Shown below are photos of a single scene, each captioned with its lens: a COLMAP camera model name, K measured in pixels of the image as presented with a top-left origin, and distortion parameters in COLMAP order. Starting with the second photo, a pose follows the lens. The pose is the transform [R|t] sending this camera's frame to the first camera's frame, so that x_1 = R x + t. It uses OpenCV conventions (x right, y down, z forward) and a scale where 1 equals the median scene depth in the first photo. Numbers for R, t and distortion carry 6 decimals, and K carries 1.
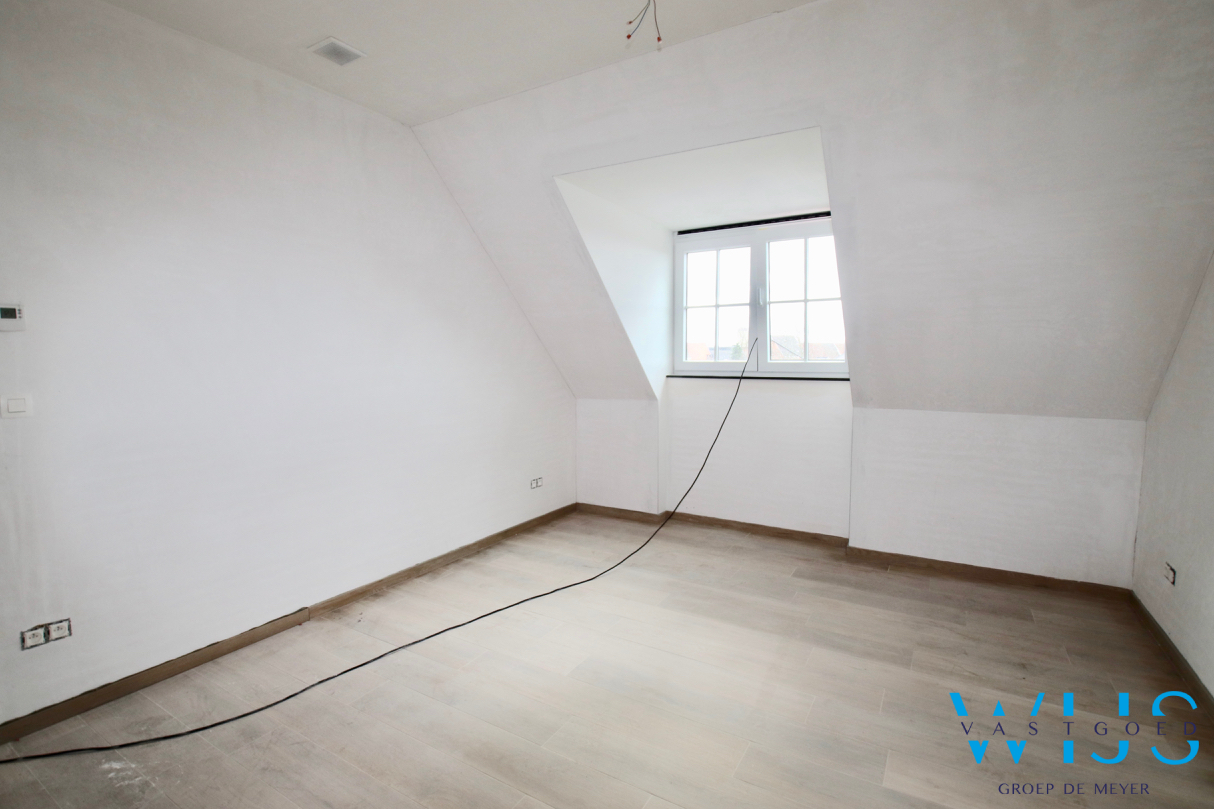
lens RADIAL K [[569.2, 0, 602.9], [0, 569.2, 391.4], [0, 0, 1]] dist [0.020455, -0.031040]
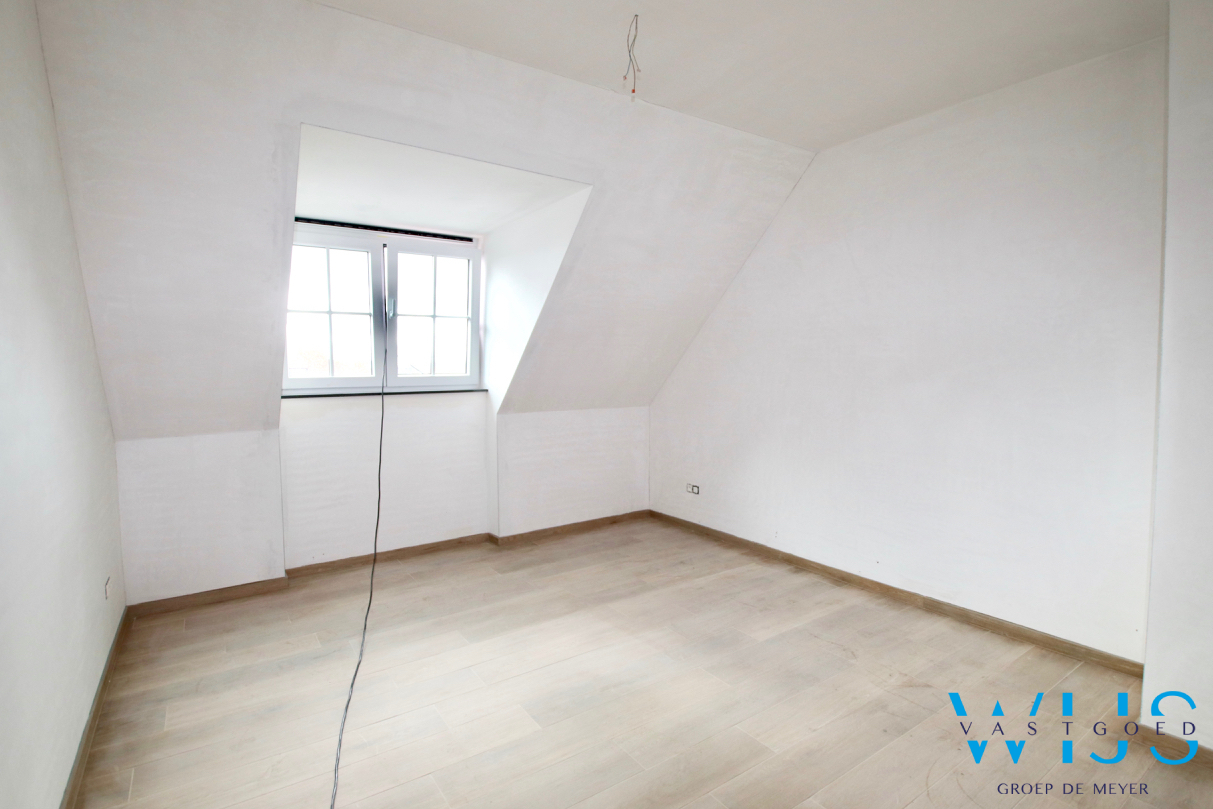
lens RADIAL K [[568.8, 0, 602.4], [0, 568.8, 391.4], [0, 0, 1]] dist [0.020455, -0.031040]
pose [[0.418897, -0.036362, 0.907305, -0.485301], [0.068283, 0.997630, 0.008456, -0.012387], [-0.905463, 0.058412, 0.420387, 0.318778]]
